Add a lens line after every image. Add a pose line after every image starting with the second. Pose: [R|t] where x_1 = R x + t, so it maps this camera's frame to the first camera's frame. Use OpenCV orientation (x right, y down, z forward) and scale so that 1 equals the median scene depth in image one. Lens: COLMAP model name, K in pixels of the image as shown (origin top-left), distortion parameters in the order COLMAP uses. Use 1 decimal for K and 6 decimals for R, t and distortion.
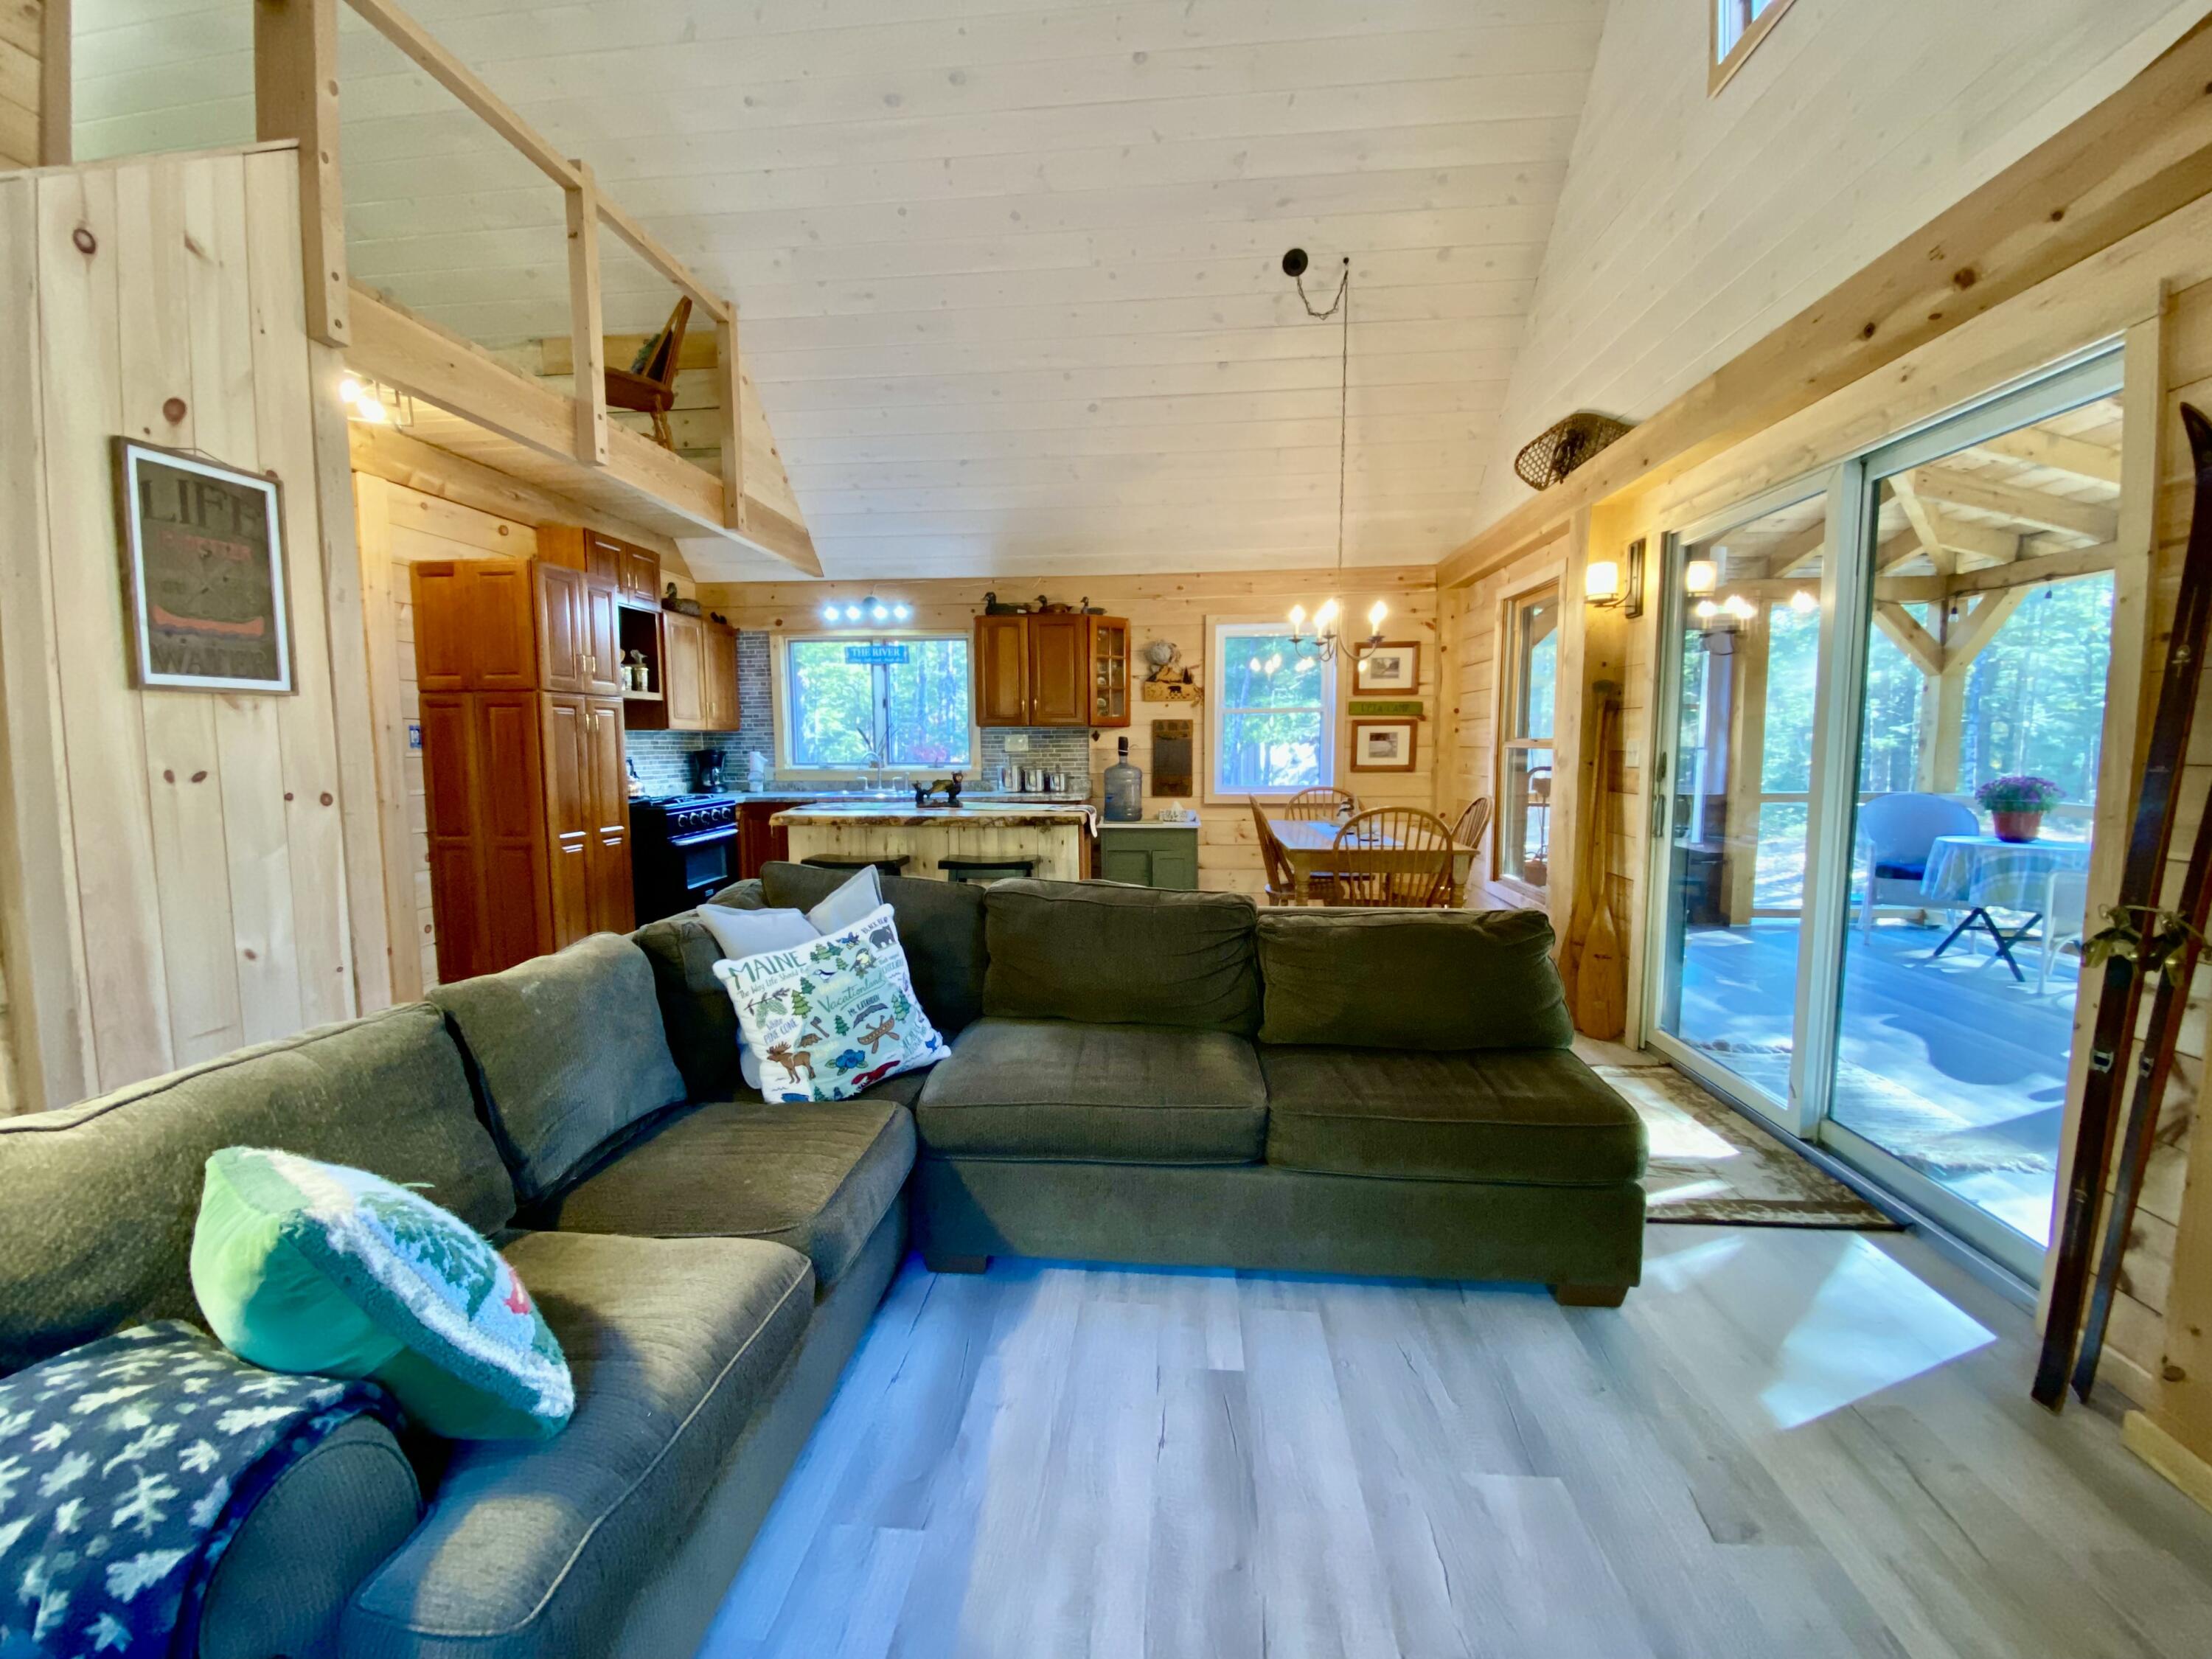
lens RADIAL K [[887.8, 0, 1102.7], [0, 887.8, 825.1], [0, 0, 1]] dist [0.013262, -0.018036]
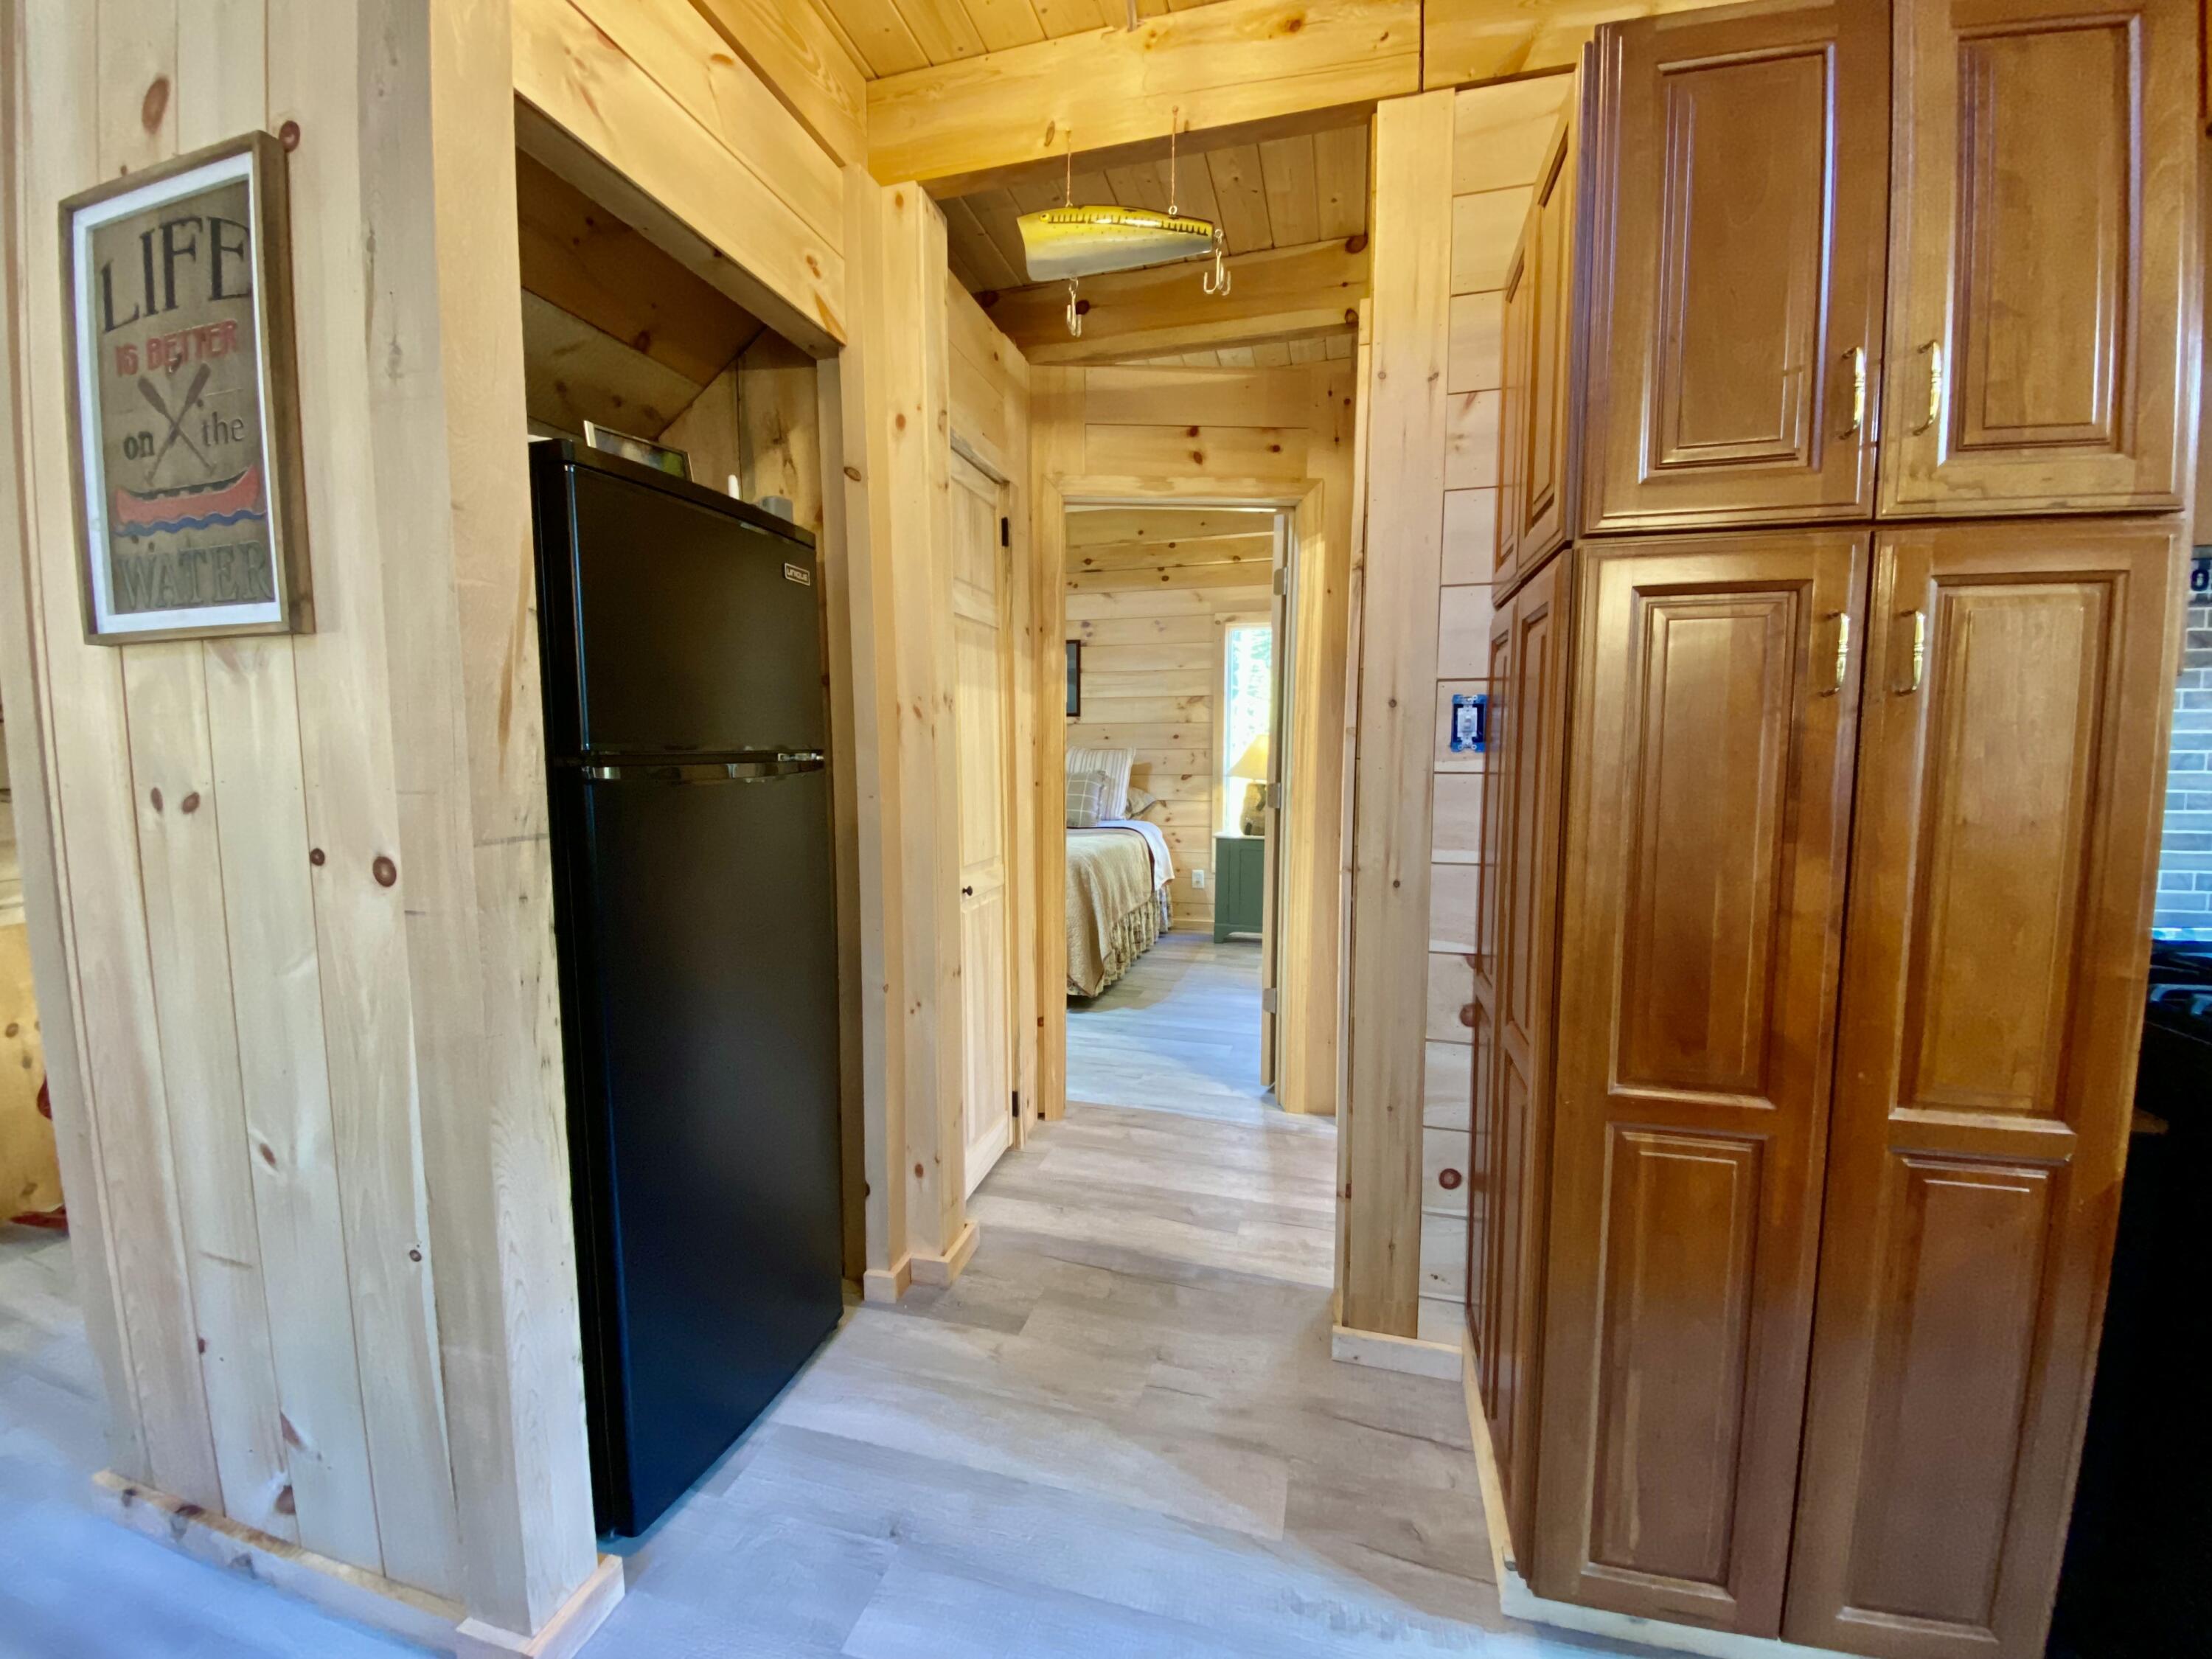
lens RADIAL K [[887.8, 0, 1102.7], [0, 887.8, 825.1], [0, 0, 1]] dist [0.013262, -0.018036]
pose [[-0.183668, 0.091354, -0.978734, -0.333901], [-0.088145, 0.990131, 0.108959, -0.081574], [0.979028, 0.106283, -0.173803, 0.901303]]
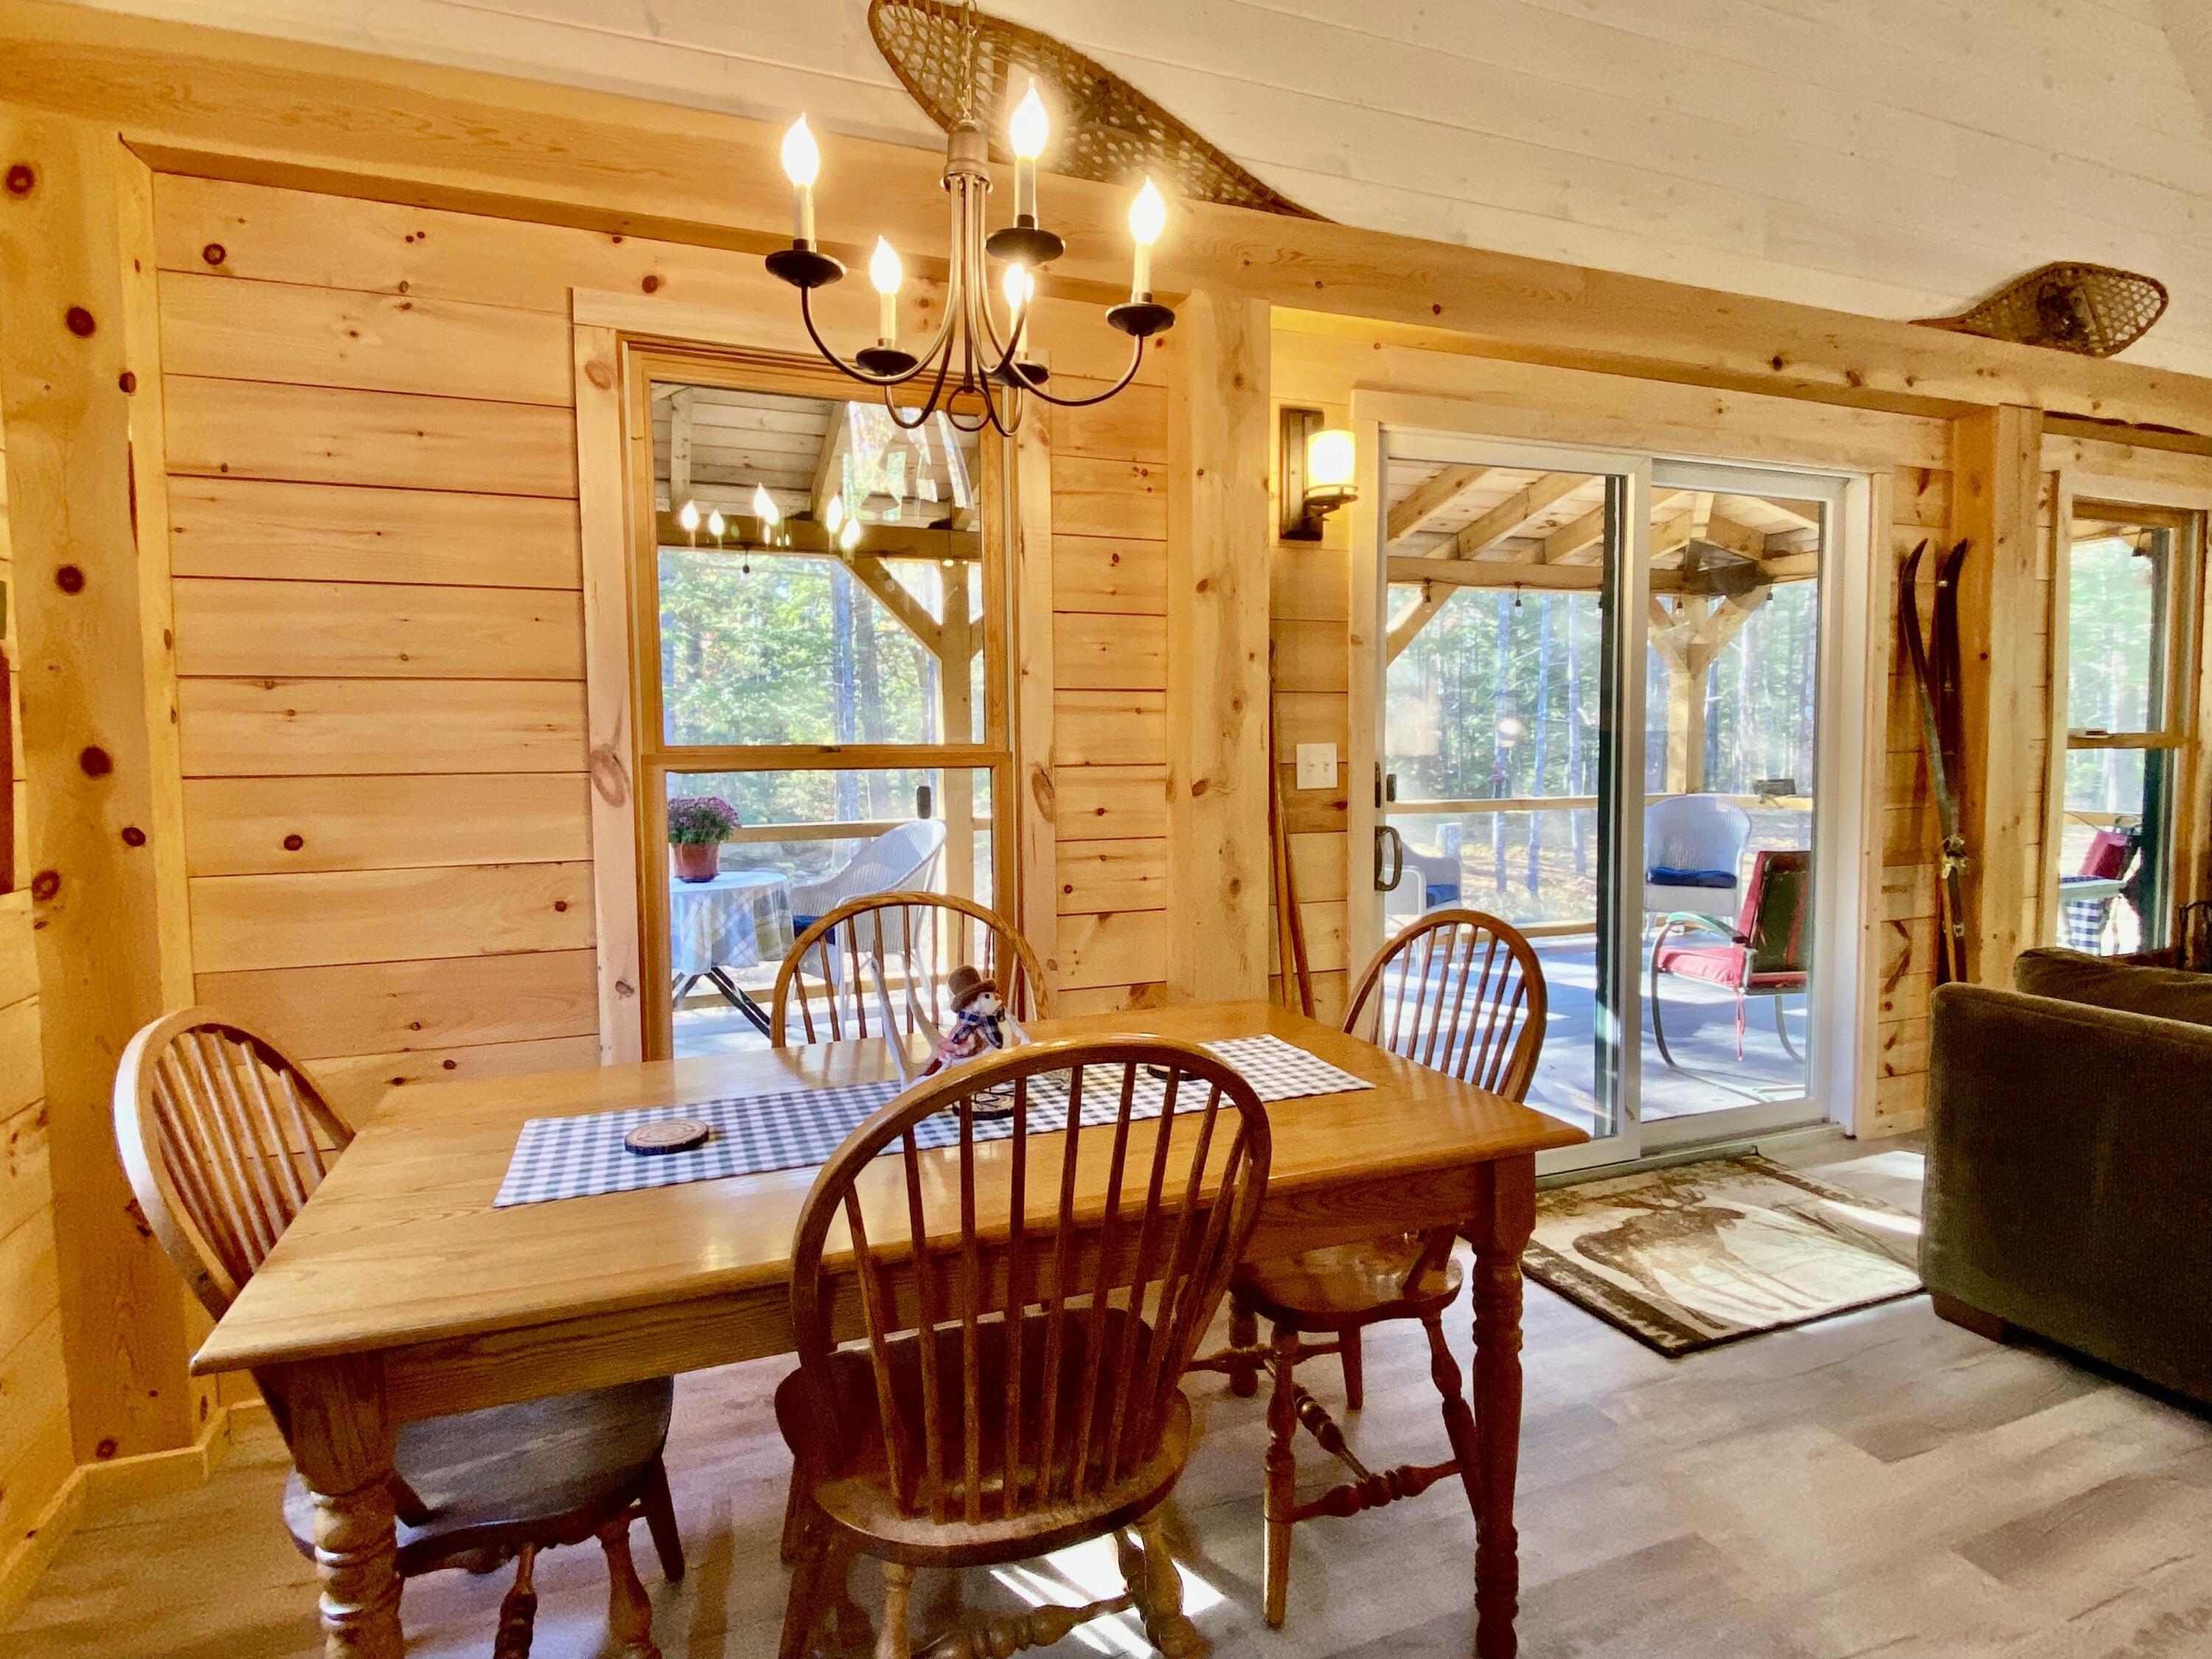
lens RADIAL K [[1155.7, 0, 1096.3], [0, 1155.7, 815.3], [0, 0, 1]] dist [0.066815, -0.058296]
pose [[-0.443696, -0.047011, 0.894943, -0.046588], [0.094552, 0.990594, 0.098913, -0.121924], [-0.891175, 0.128505, -0.435078, 1.306467]]
